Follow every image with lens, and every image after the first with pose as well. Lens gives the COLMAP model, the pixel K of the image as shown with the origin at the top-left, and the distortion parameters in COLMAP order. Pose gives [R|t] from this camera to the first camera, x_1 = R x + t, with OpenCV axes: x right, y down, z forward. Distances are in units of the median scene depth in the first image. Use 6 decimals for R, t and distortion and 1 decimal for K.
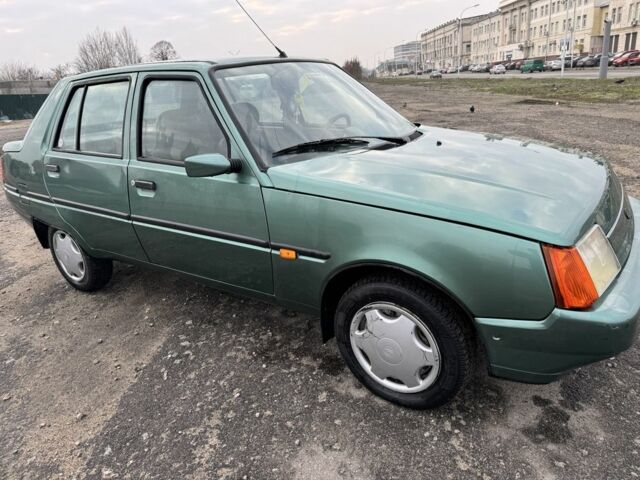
lens RADIAL K [[447.3, 0, 312.8], [0, 447.3, 239.7], [0, 0, 1]] dist [0.023032, -0.030381]
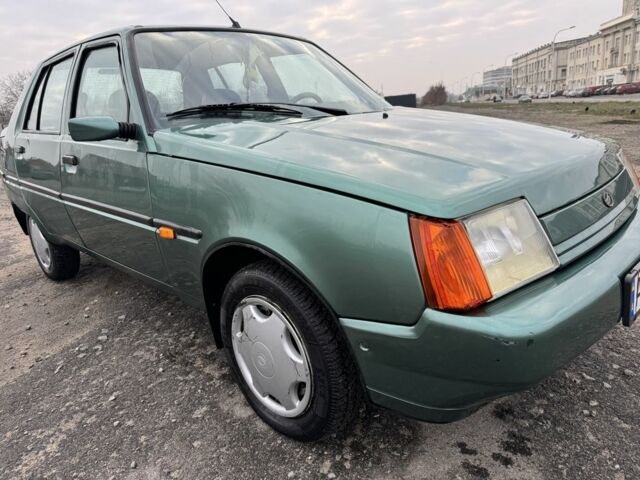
lens RADIAL K [[447.3, 0, 318.4], [0, 447.3, 240.8], [0, 0, 1]] dist [0.023032, -0.030381]
pose [[0.985453, 0.053454, -0.161320, 0.310535], [-0.061560, 0.997058, -0.045672, 0.058635], [0.158404, 0.054939, 0.985845, 0.190230]]
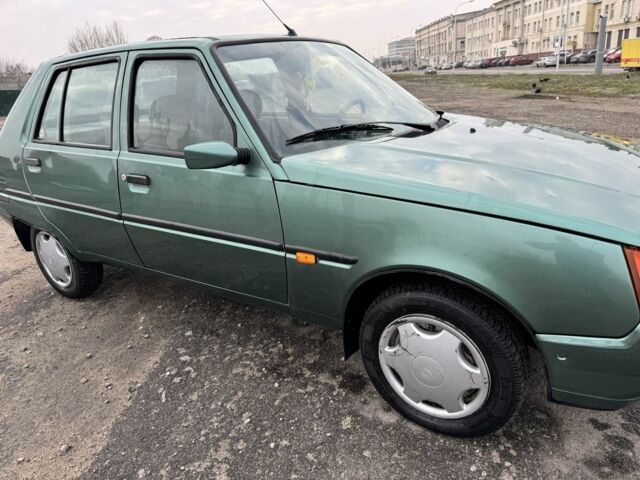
lens RADIAL K [[447.3, 0, 318.0], [0, 447.3, 241.7], [0, 0, 1]] dist [0.023032, -0.030381]
pose [[0.999720, -0.007511, 0.022441, -0.045034], [0.007280, 0.999920, 0.010380, -0.007402], [-0.022517, -0.010214, 0.999694, 0.121269]]
